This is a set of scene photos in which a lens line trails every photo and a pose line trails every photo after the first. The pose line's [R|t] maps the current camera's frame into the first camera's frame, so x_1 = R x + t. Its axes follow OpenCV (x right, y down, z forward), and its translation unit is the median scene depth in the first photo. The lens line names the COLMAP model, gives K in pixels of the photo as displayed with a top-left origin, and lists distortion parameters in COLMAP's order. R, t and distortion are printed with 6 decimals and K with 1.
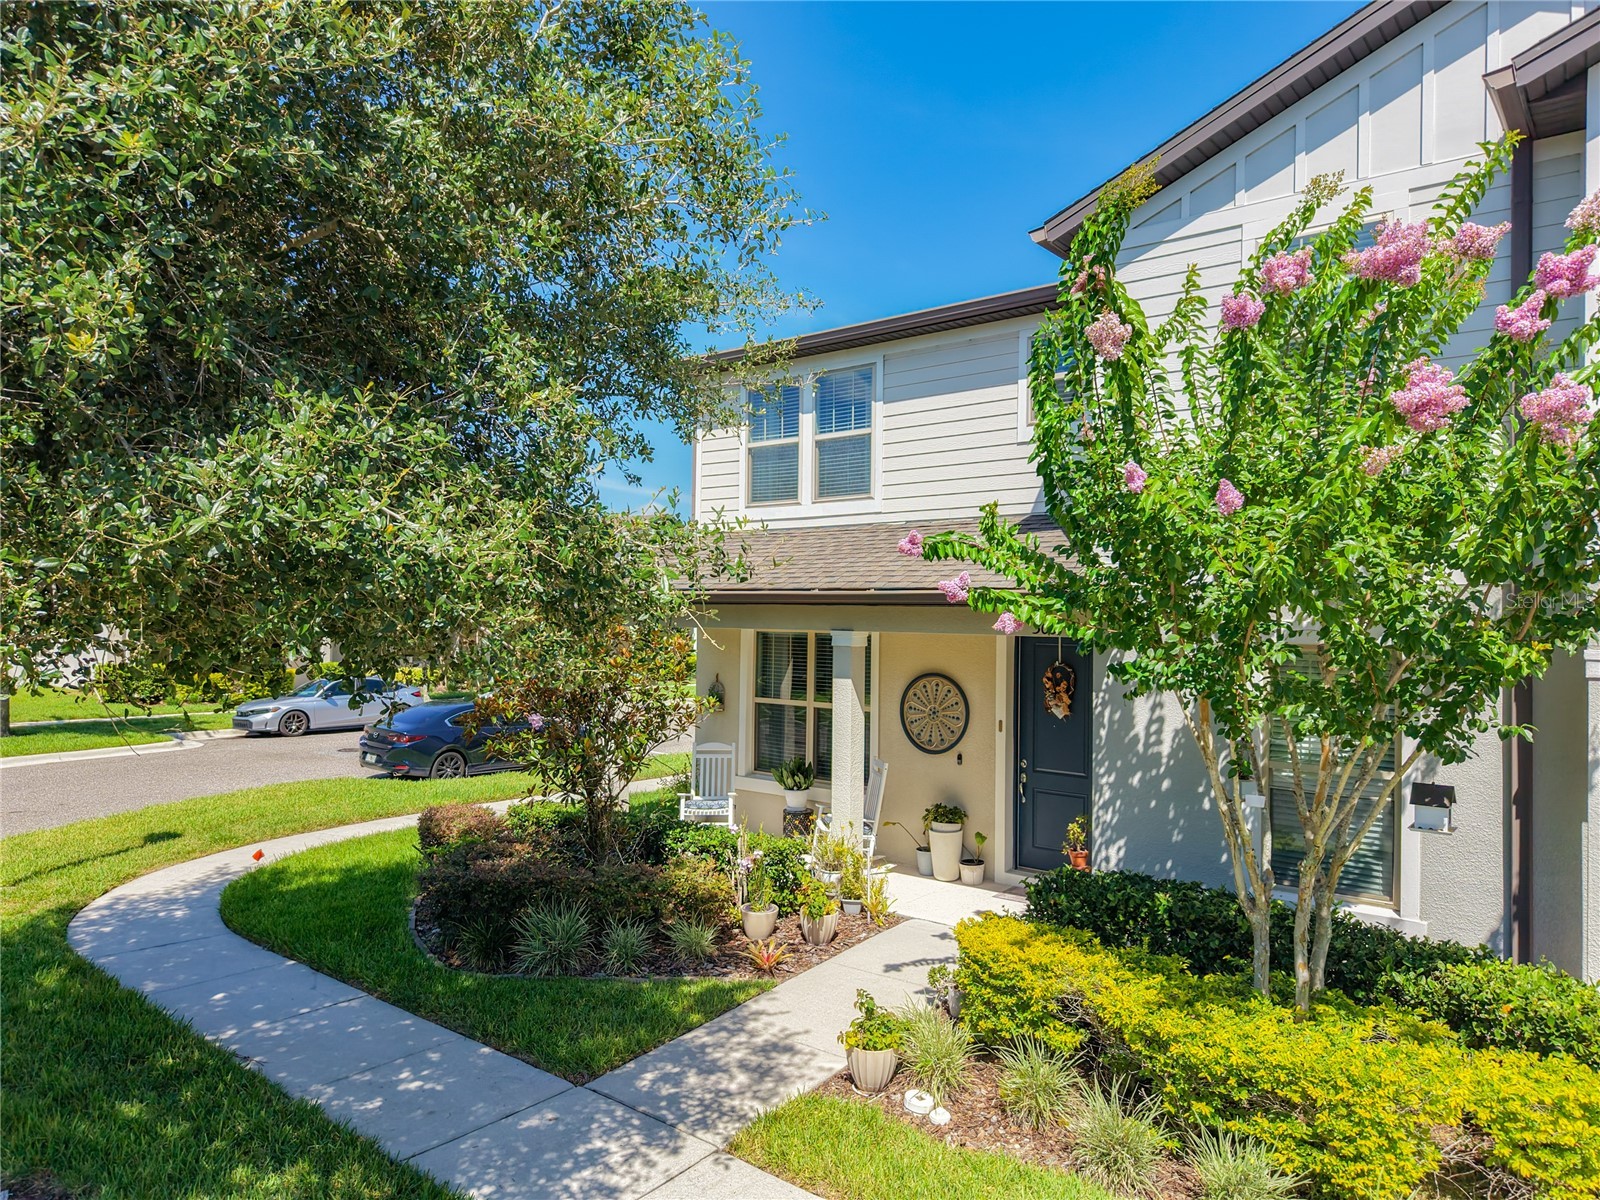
lens RADIAL K [[1135.4, 0, 771.3], [0, 1135.4, 569.1], [0, 0, 1]] dist [0.124886, -0.000668]
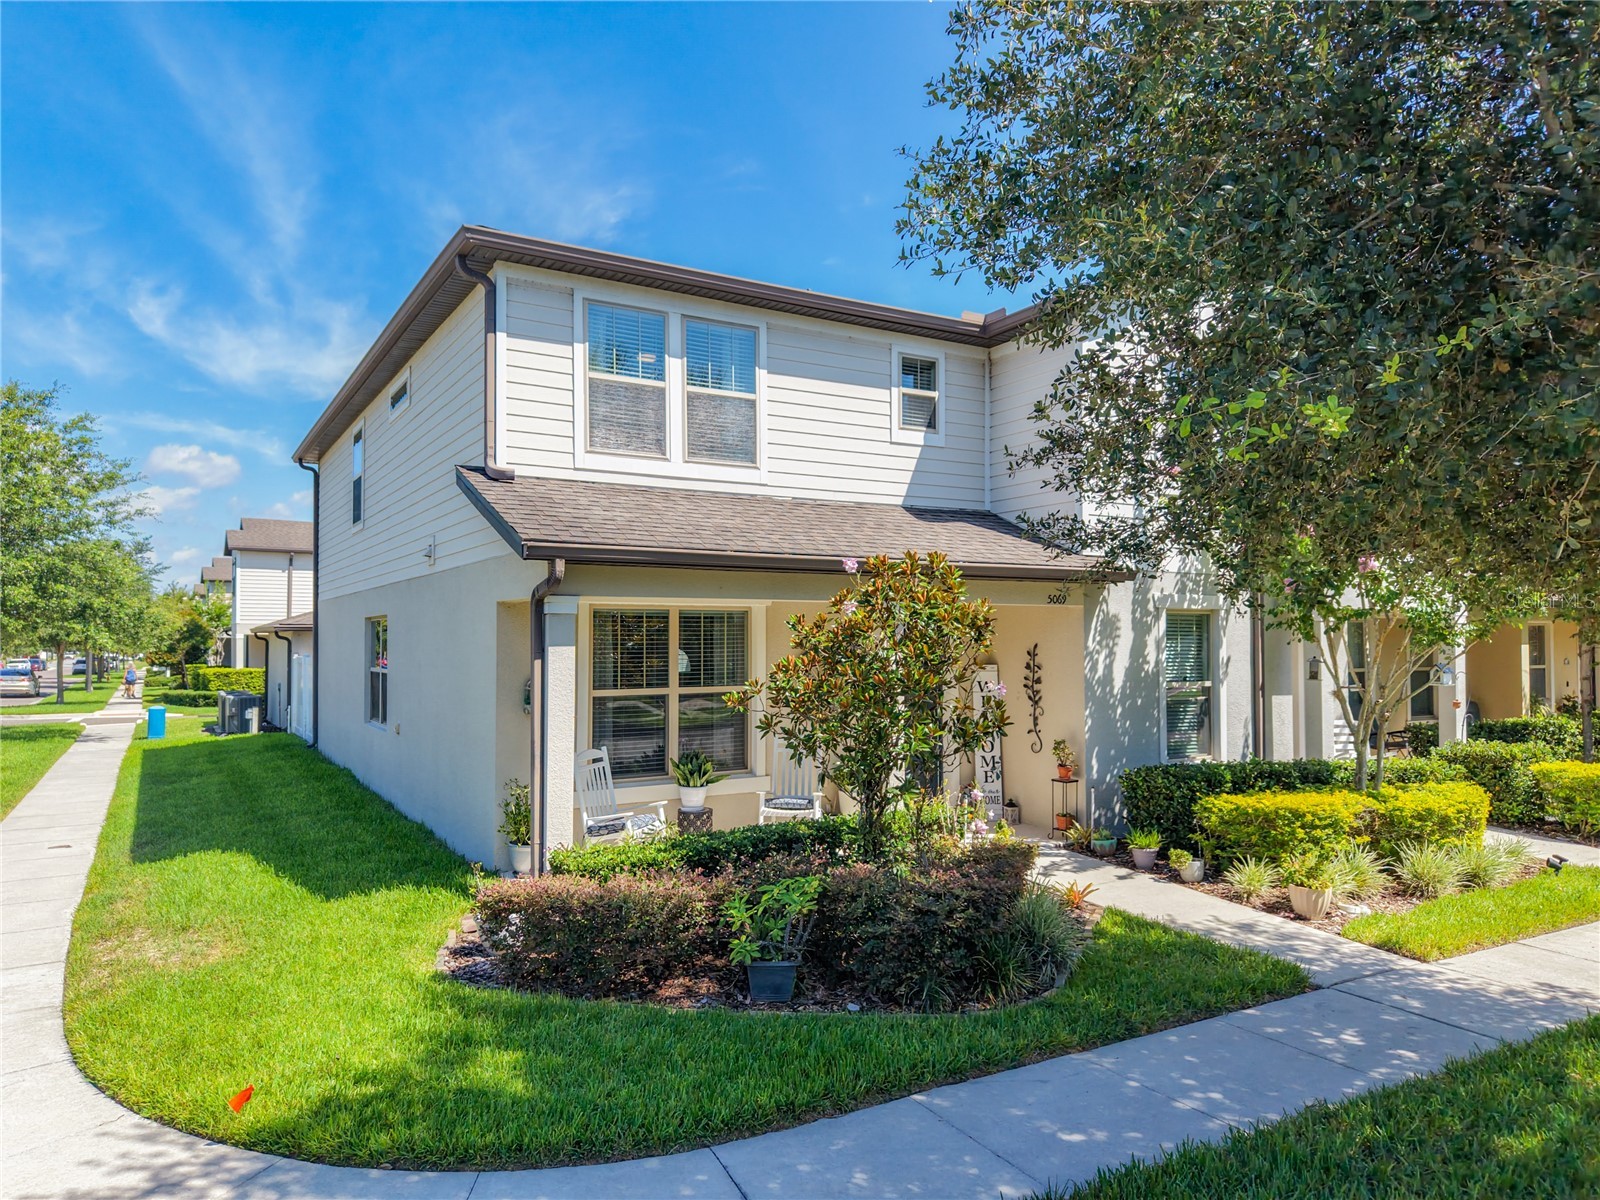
lens RADIAL K [[1075.8, 0, 798.5], [0, 1075.8, 613.6], [0, 0, 1]] dist [0.013718, 0.000459]
pose [[0.295089, 0.013053, 0.955381, -0.811247], [-0.030550, 0.999524, -0.004220, 0.066487], [-0.954981, -0.027941, 0.295347, 0.739429]]
